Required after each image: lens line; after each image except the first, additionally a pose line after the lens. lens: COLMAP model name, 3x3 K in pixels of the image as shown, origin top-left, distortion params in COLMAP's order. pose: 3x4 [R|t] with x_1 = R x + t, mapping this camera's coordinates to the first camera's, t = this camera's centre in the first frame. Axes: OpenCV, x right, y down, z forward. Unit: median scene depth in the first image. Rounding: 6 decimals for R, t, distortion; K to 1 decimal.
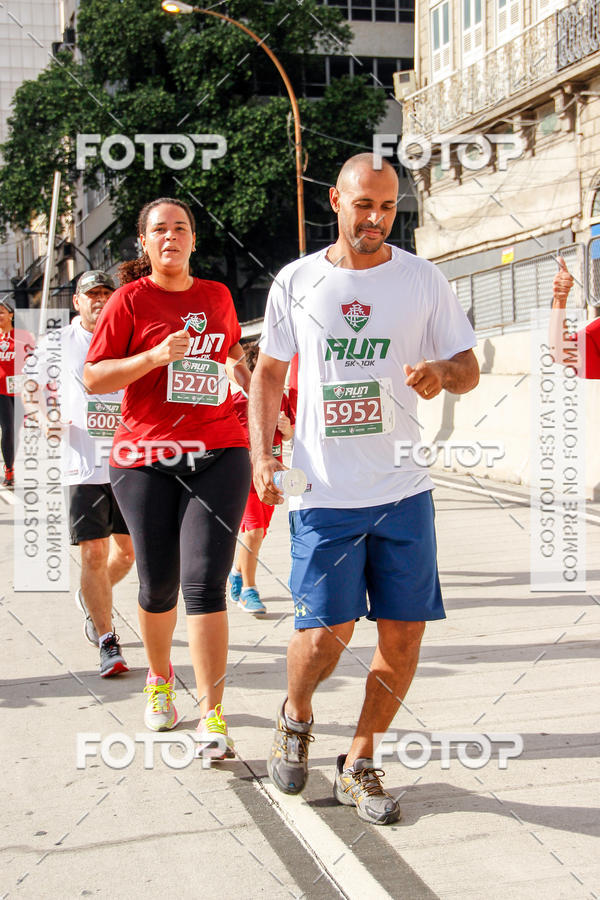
lens RADIAL K [[1628.6, 0, 273.3], [0, 1628.6, 408.4], [0, 0, 1]] dist [0.203055, 0.314701]
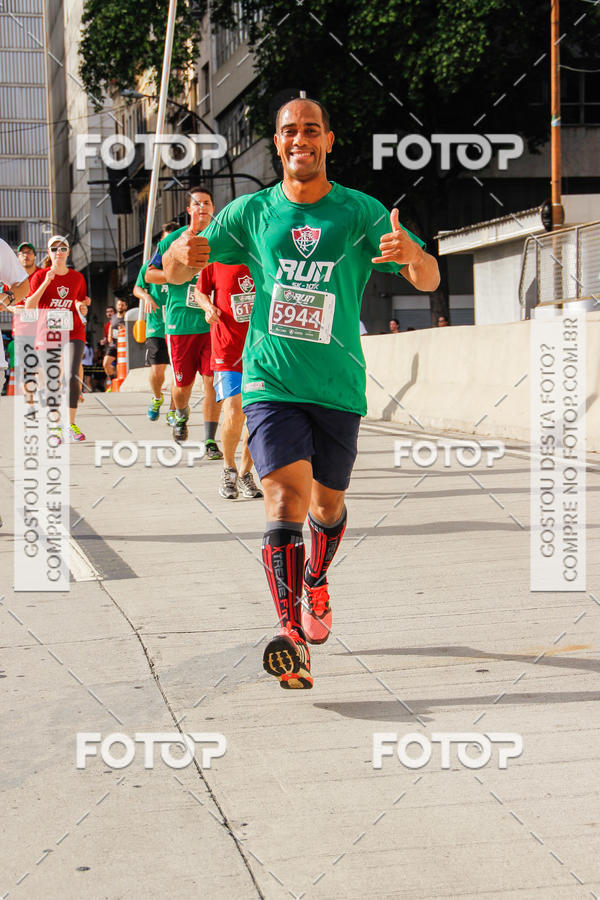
lens RADIAL K [[1791.9, 0, 287.8], [0, 1791.9, 419.5], [0, 0, 1]] dist [0.271408, 0.209817]
pose [[0.997085, 0.012994, -0.075184, -0.026818], [-0.008278, 0.997998, 0.062708, -0.021101], [0.075849, -0.061903, 0.995196, 0.255844]]
